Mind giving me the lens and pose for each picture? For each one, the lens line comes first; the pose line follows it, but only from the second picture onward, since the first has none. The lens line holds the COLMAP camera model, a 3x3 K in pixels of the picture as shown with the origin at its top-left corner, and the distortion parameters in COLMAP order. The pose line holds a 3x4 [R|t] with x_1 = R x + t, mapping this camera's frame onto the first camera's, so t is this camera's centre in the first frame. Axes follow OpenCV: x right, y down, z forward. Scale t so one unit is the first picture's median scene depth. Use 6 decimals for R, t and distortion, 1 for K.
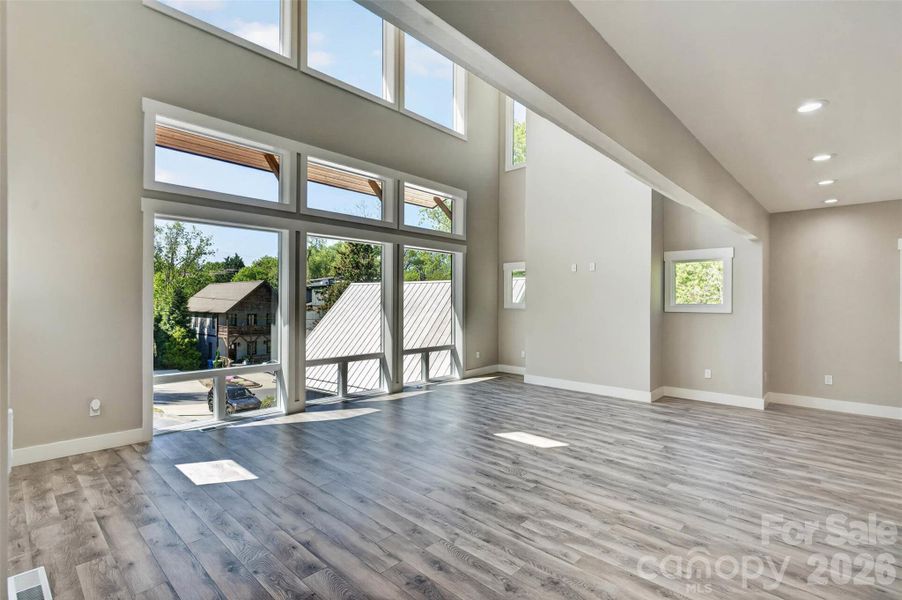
lens RADIAL K [[426.2, 0, 451.0], [0, 426.2, 300.0], [0, 0, 1]] dist [0.001125, -0.000325]
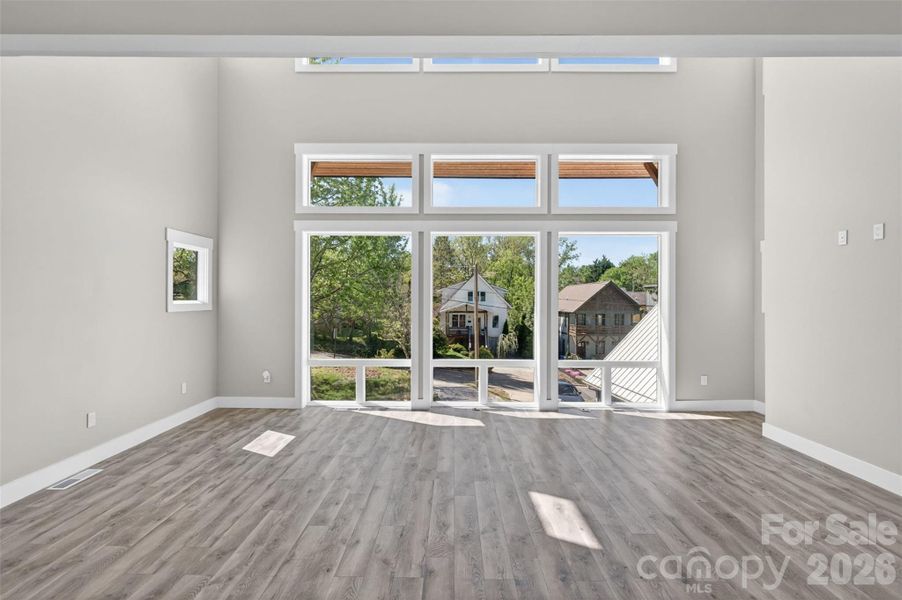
lens RADIAL K [[432.3, 0, 451.0], [0, 432.3, 300.0], [0, 0, 1]] dist [0.001520, 0.000369]
pose [[0.679587, -0.001635, -0.733593, 0.597725], [0.000749, 0.999999, -0.001535, 0.004528], [0.733594, 0.000494, 0.679587, 0.478954]]
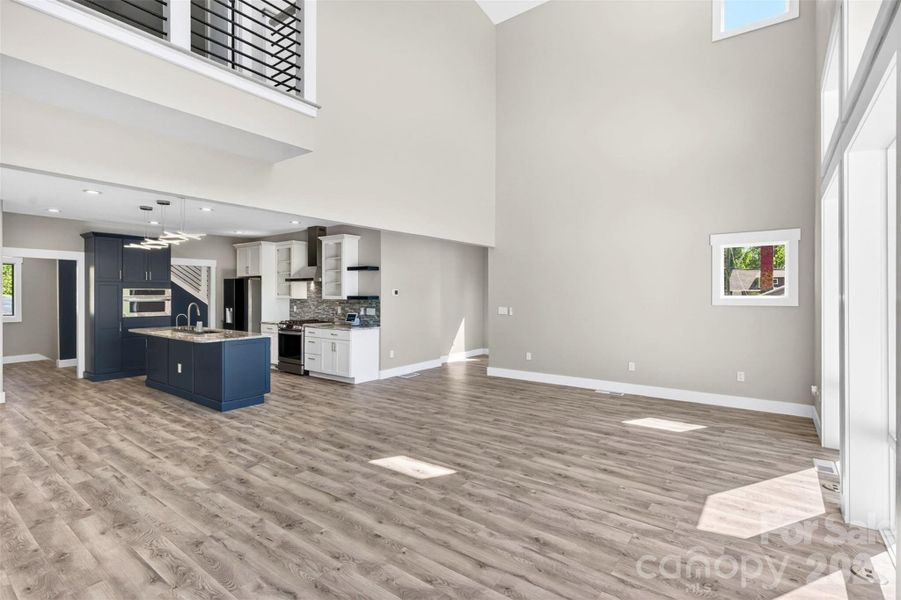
lens RADIAL K [[434.0, 0, 448.4], [0, 434.0, 288.4], [0, 0, 1]] dist [0.002650, 0.000356]
pose [[-0.994458, -0.006275, -0.104952, 0.217601], [-0.005086, 0.999920, -0.011595, 0.002147], [0.105016, -0.010997, -0.994410, 1.983170]]
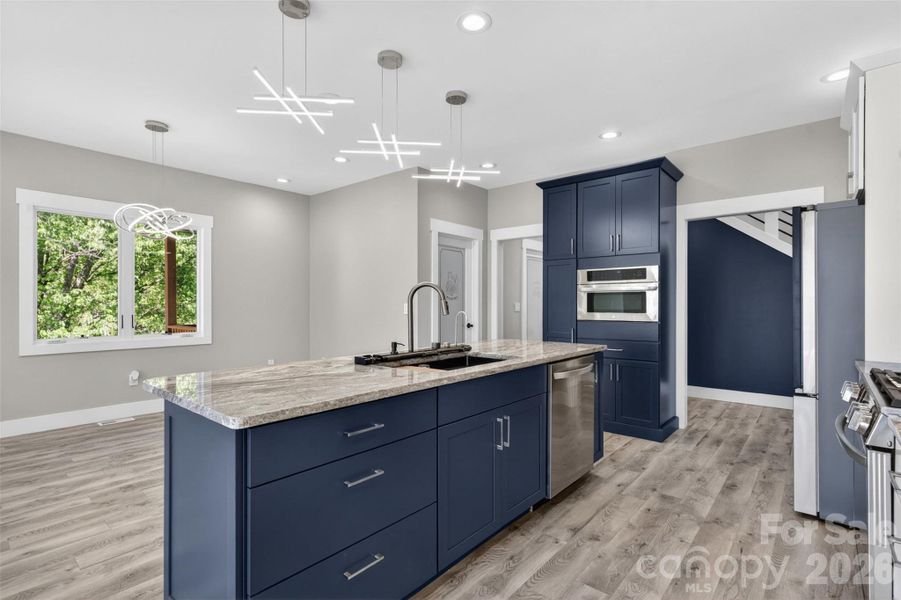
lens RADIAL K [[431.9, 0, 450.5], [0, 431.9, 300.0], [0, 0, 1]] dist [0.001520, 0.000369]
pose [[-0.047812, 0.006419, 0.998836, 0.368287], [-0.000806, 0.999979, -0.006465, 0.067535], [-0.998856, -0.001114, -0.047806, 0.384735]]
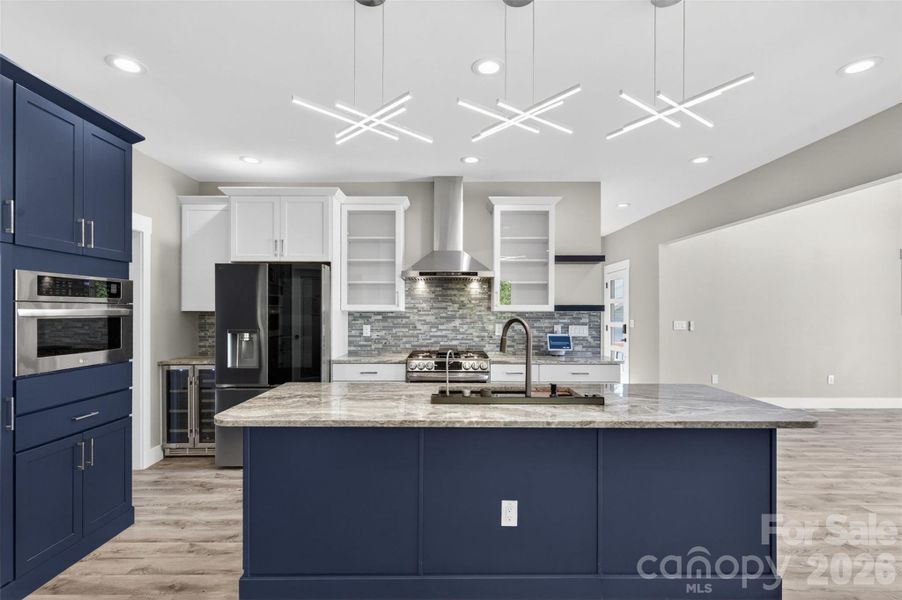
lens RADIAL K [[434.8, 0, 450.0], [0, 434.8, 310.1], [0, 0, 1]] dist [0.002903, 0.000729]
pose [[-0.723742, -0.008047, -0.690024, 1.364438], [-0.004579, 0.999966, -0.006859, 0.035382], [0.690055, -0.001805, -0.723754, 0.718690]]
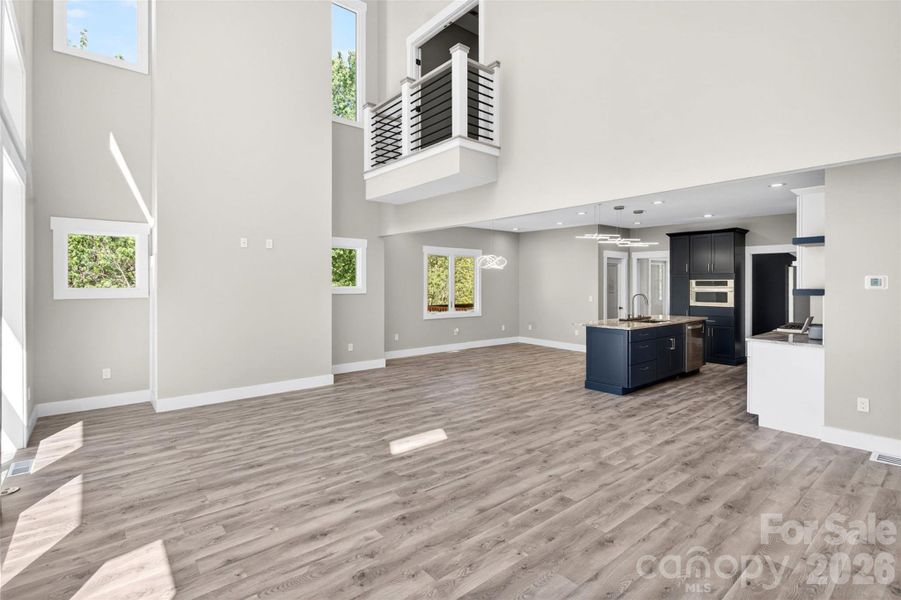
lens RADIAL K [[434.0, 0, 448.4], [0, 434.0, 288.4], [0, 0, 1]] dist [0.002650, 0.000356]
pose [[0.127848, -0.015527, 0.991672, -0.771971], [0.001464, 0.999879, 0.015467, -0.004388], [-0.991793, -0.000526, 0.127855, 0.891824]]
